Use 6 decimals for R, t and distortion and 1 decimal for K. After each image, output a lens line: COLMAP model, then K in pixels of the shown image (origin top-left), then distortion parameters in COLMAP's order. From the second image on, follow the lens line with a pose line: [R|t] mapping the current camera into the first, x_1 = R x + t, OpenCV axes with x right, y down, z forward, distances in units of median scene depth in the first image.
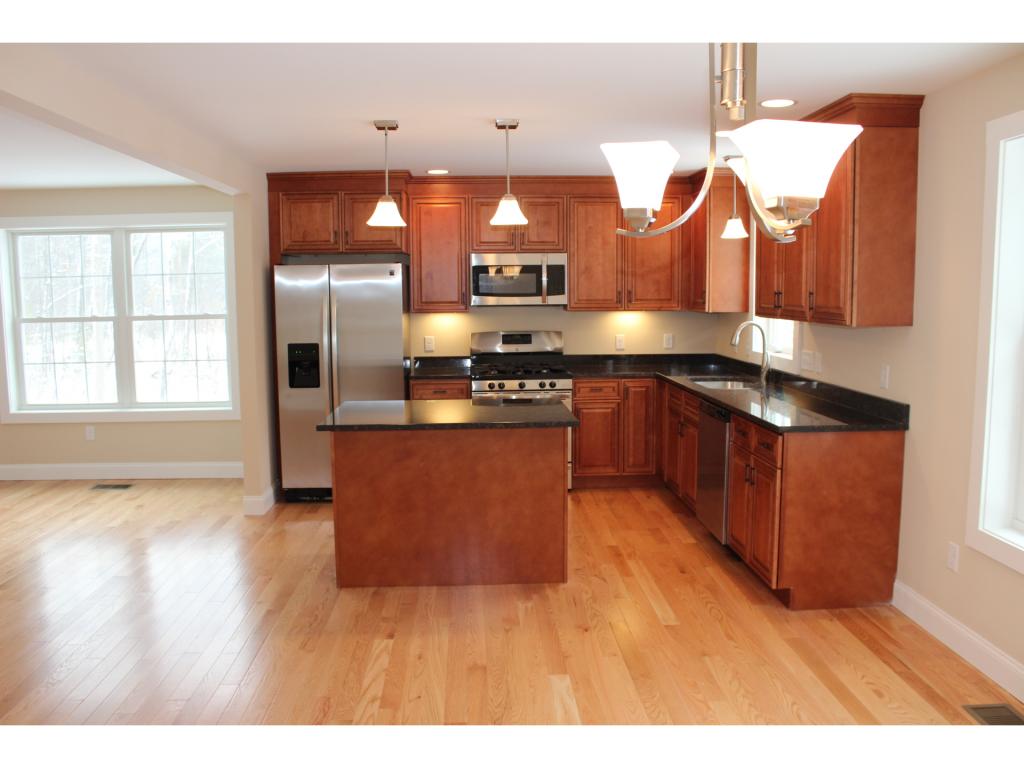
lens RADIAL K [[865.5, 0, 512.0], [0, 865.5, 384.0], [0, 0, 1]] dist [-0.149988, 0.136322]
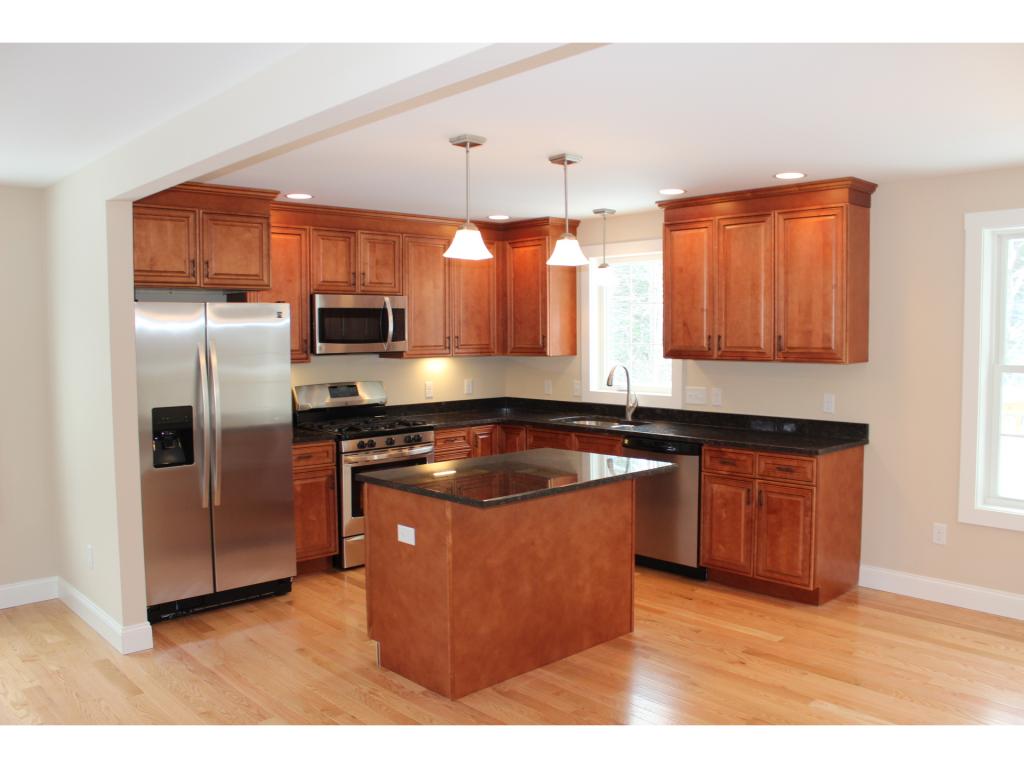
lens RADIAL K [[865.5, 0, 512.0], [0, 865.5, 384.0], [0, 0, 1]] dist [-0.149988, 0.136322]
pose [[0.757831, -0.036729, 0.651416, -0.494791], [0.072128, 0.997011, -0.027695, -0.025059], [-0.648452, 0.067973, 0.758215, 0.244709]]
